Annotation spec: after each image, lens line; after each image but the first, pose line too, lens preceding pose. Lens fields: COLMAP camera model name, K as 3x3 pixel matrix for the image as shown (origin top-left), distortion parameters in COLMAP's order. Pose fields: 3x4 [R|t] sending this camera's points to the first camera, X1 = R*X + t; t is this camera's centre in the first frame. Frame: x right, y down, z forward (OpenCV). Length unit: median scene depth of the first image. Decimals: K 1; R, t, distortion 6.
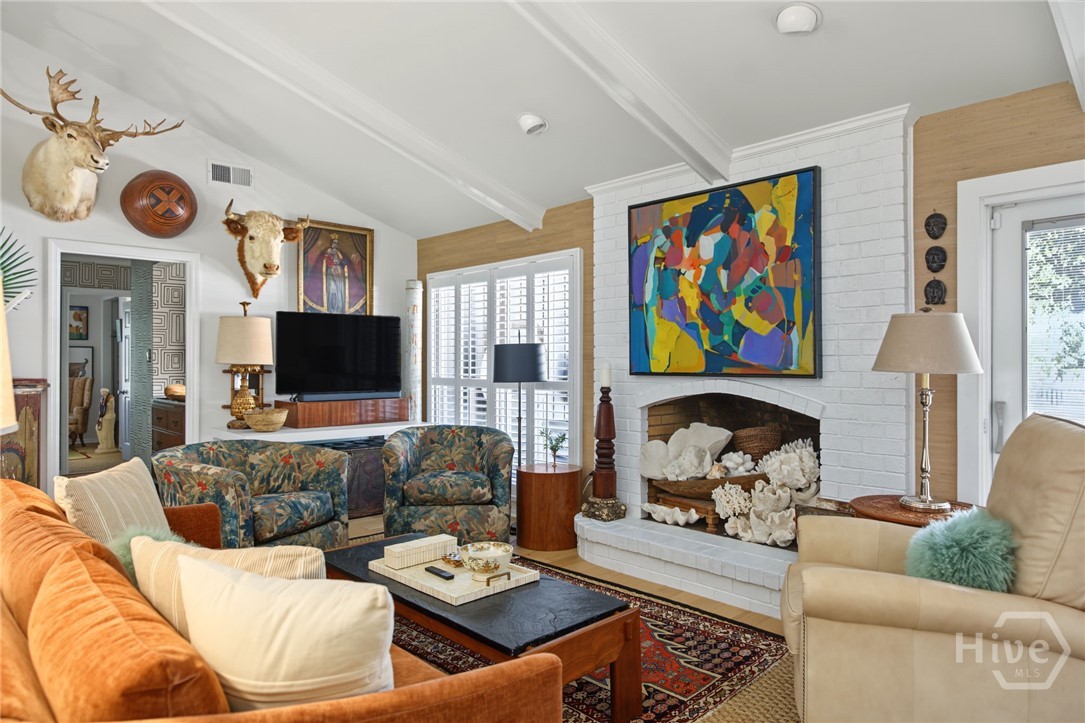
lens RADIAL K [[665.5, 0, 543.6], [0, 665.5, 361.2], [0, 0, 1]] dist [-0.000924, -0.000611]
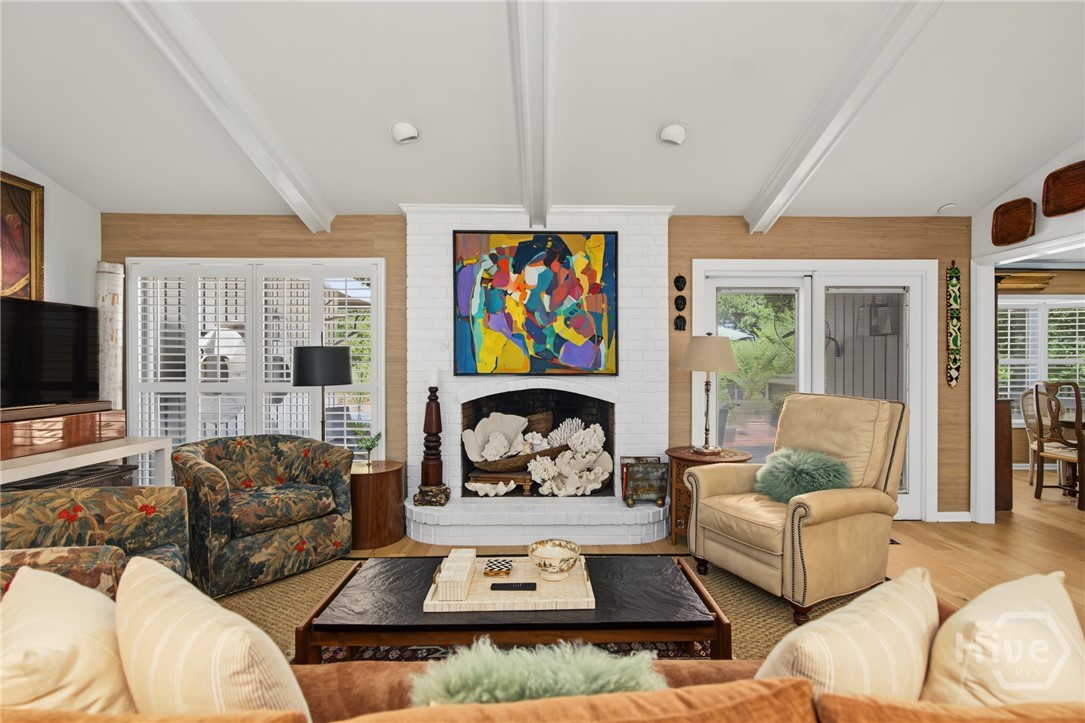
lens RADIAL K [[493.3, 0, 549.9], [0, 493.3, 366.5], [0, 0, 1]] dist [-0.002534, 0.000023]
pose [[0.675757, -0.005105, 0.737107, -0.414040], [-0.001876, 0.999961, 0.008644, -0.003556], [-0.737122, -0.007224, 0.675721, 0.309837]]
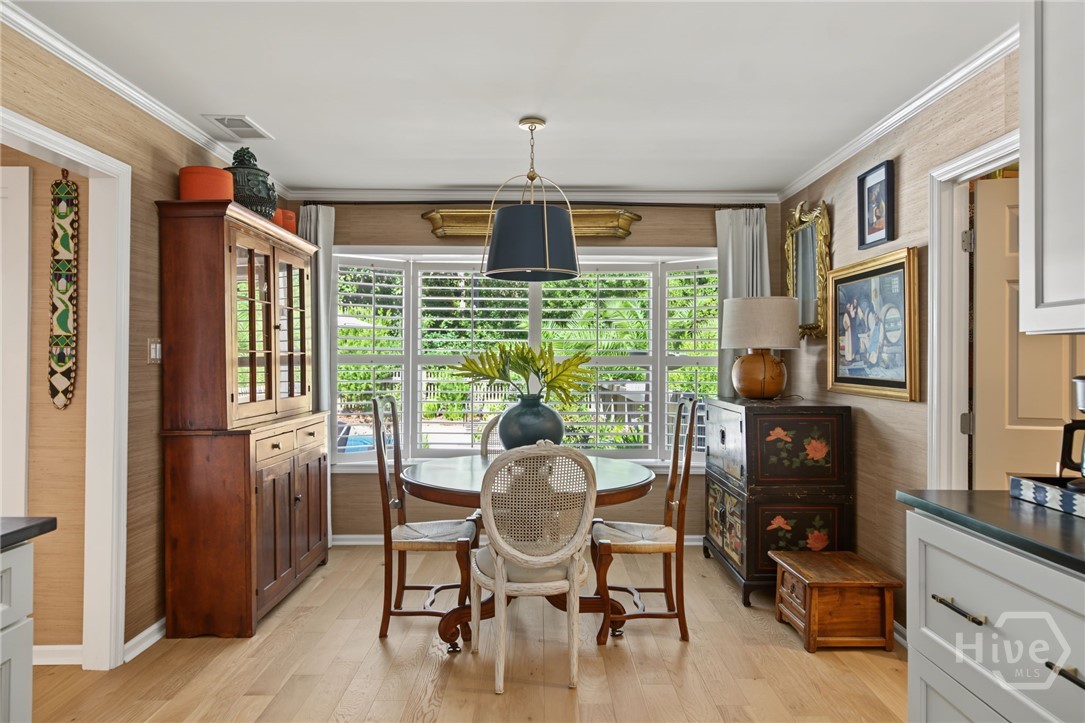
lens RADIAL K [[493.3, 0, 544.0], [0, 493.3, 362.5], [0, 0, 1]] dist [-0.002534, 0.000023]
pose [[0.690363, -0.011666, 0.723369, 0.789745], [0.009898, 0.999929, 0.006679, -0.001758], [-0.723396, 0.002549, 0.690429, -0.325373]]
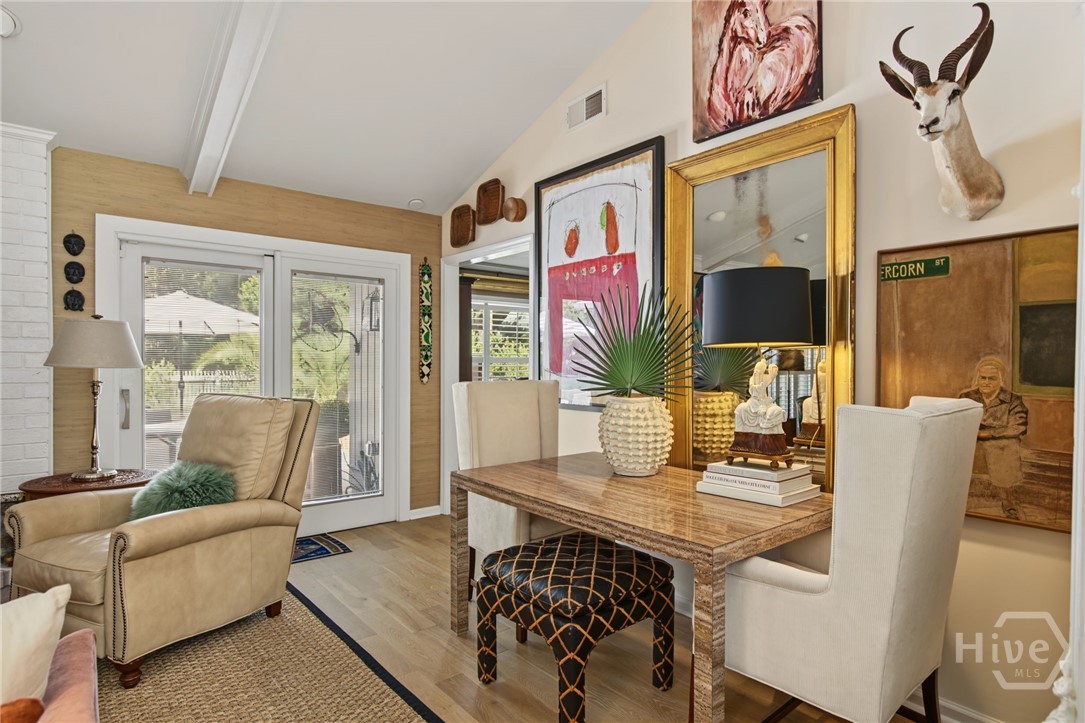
lens RADIAL K [[586.6, 0, 547.8], [0, 586.6, 369.0], [0, 0, 1]] dist [-0.003416, 0.002541]
pose [[0.066061, -0.009935, 0.997766, -0.305569], [-0.007572, 0.999917, 0.010458, 0.001239], [-0.997787, -0.008246, 0.065981, 0.065975]]
